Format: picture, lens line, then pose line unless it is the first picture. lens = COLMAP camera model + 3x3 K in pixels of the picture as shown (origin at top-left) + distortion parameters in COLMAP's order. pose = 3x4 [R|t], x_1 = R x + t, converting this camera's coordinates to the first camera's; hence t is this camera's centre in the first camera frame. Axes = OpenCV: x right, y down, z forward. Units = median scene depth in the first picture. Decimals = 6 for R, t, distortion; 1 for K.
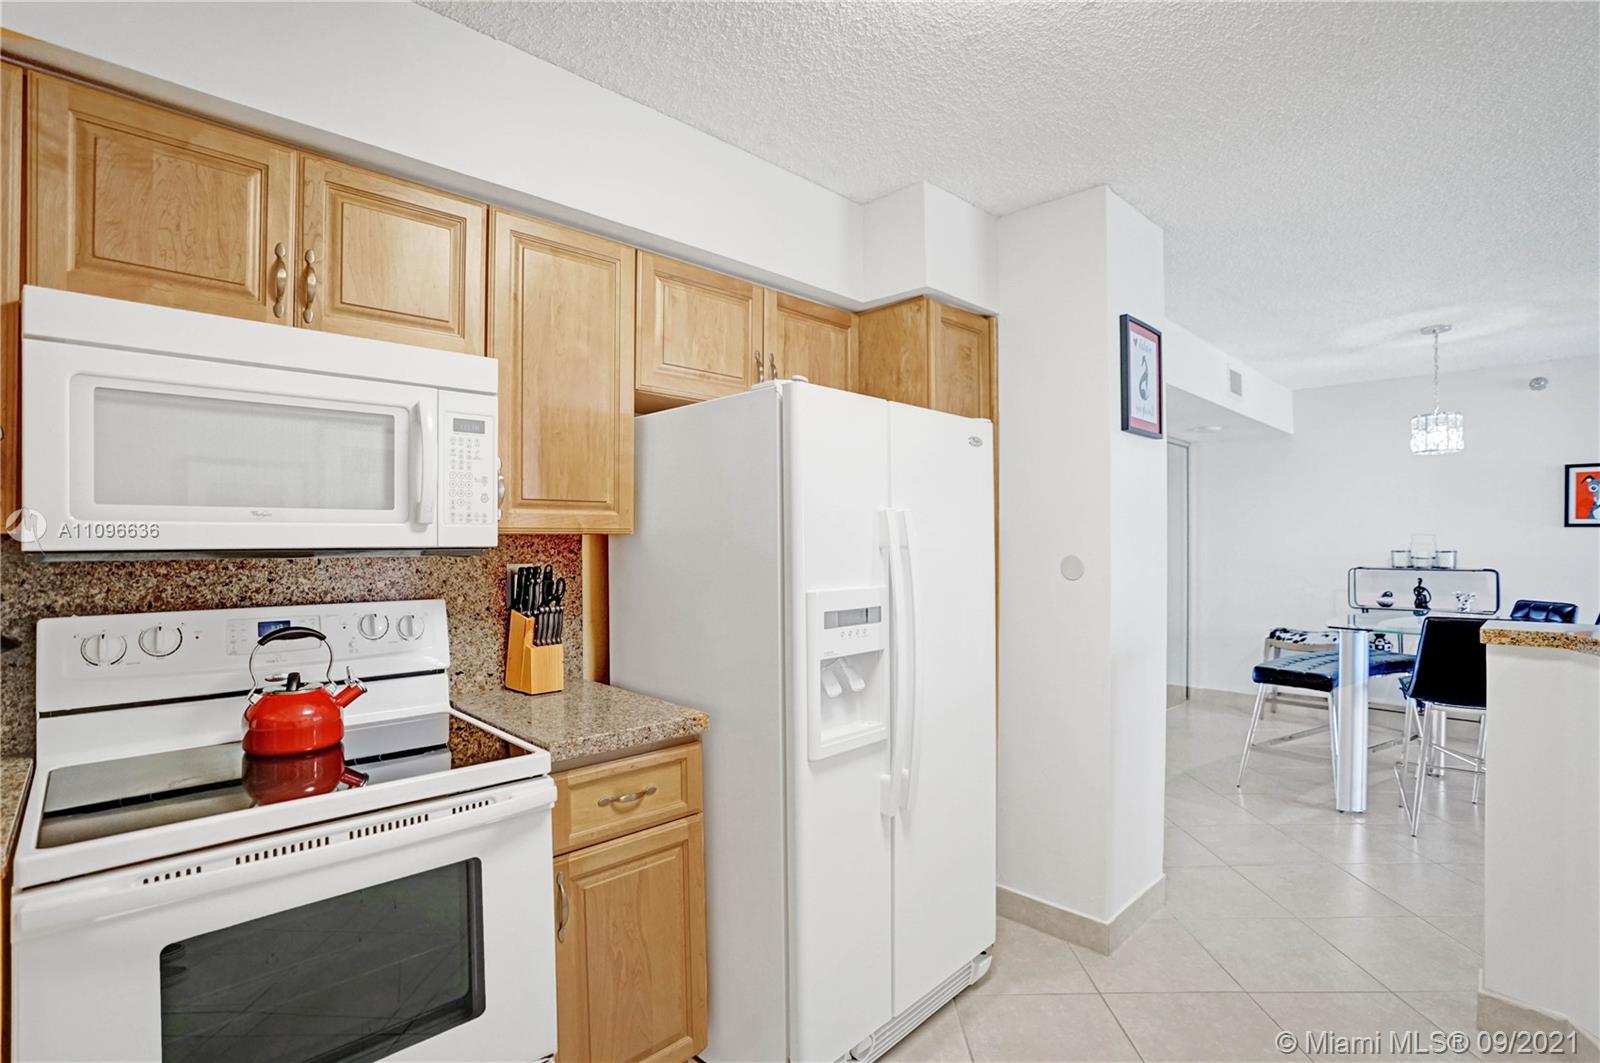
lens RADIAL K [[779.3, 0, 805.6], [0, 779.3, 537.2], [0, 0, 1]] dist [-0.023713, 0.002886]
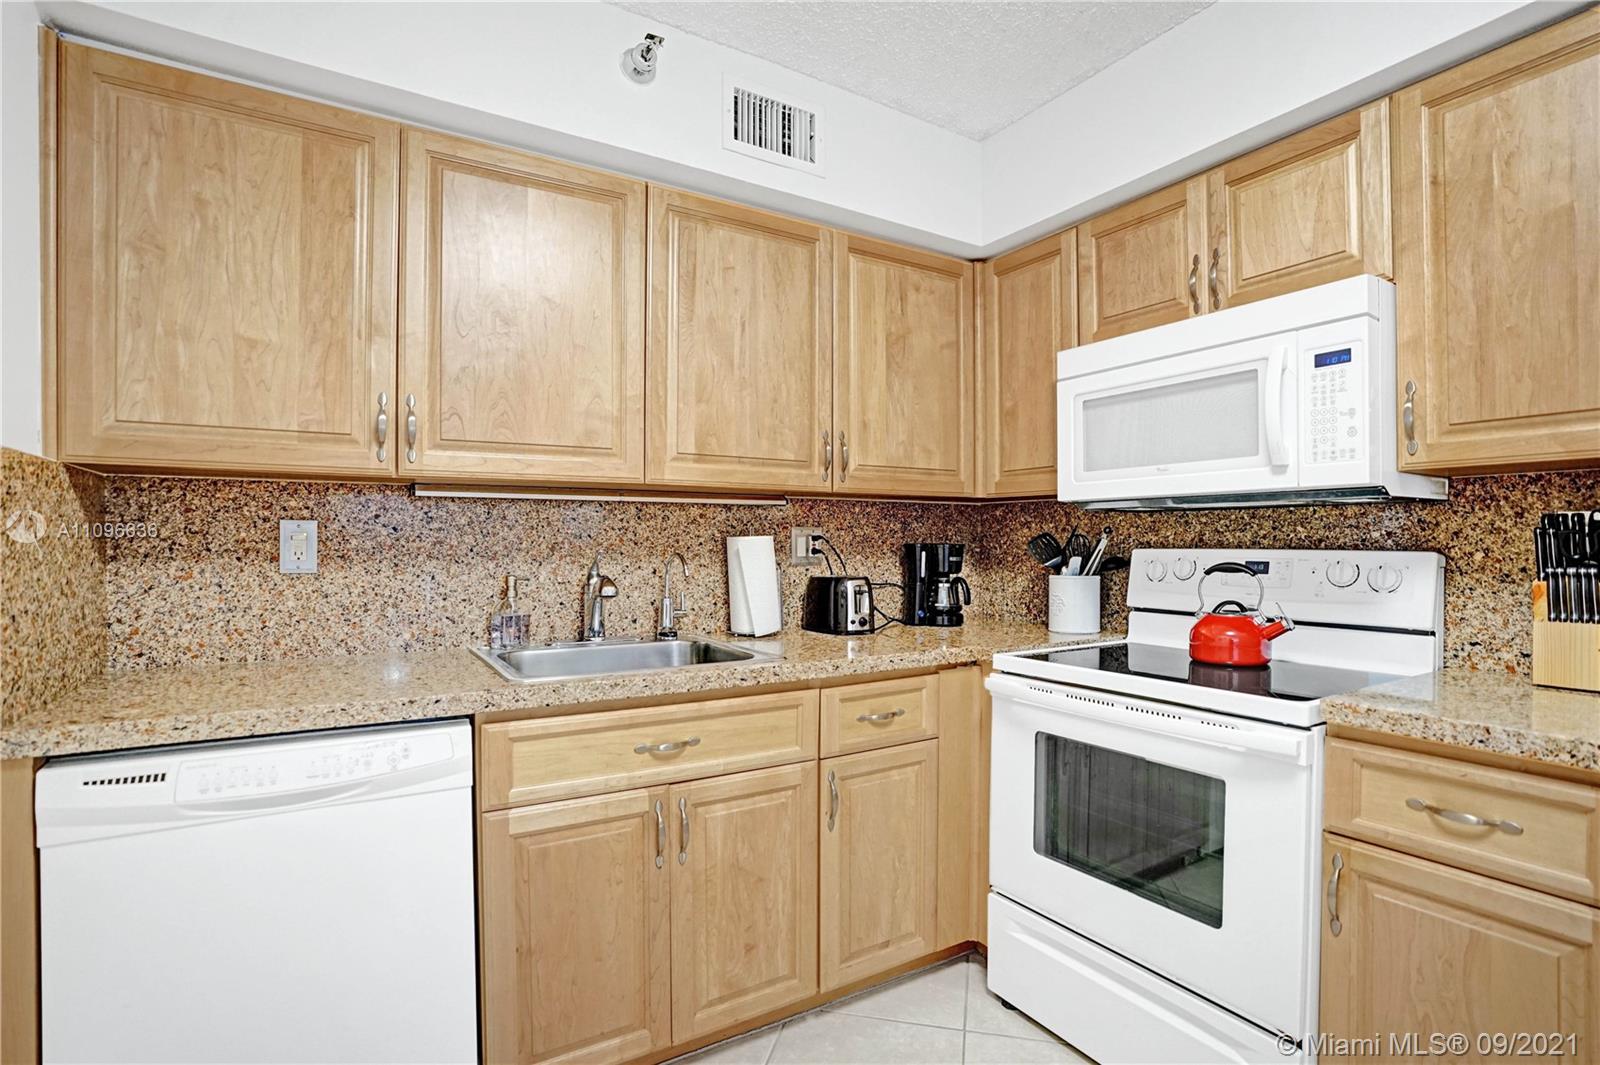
lens RADIAL K [[779.3, 0, 805.0], [0, 779.3, 536.5], [0, 0, 1]] dist [-0.023713, 0.002886]
pose [[-0.215310, -0.011399, -0.976479, 0.619215], [-0.002201, 0.999935, -0.011187, 0.086170], [0.976543, -0.000259, -0.215322, 0.576779]]
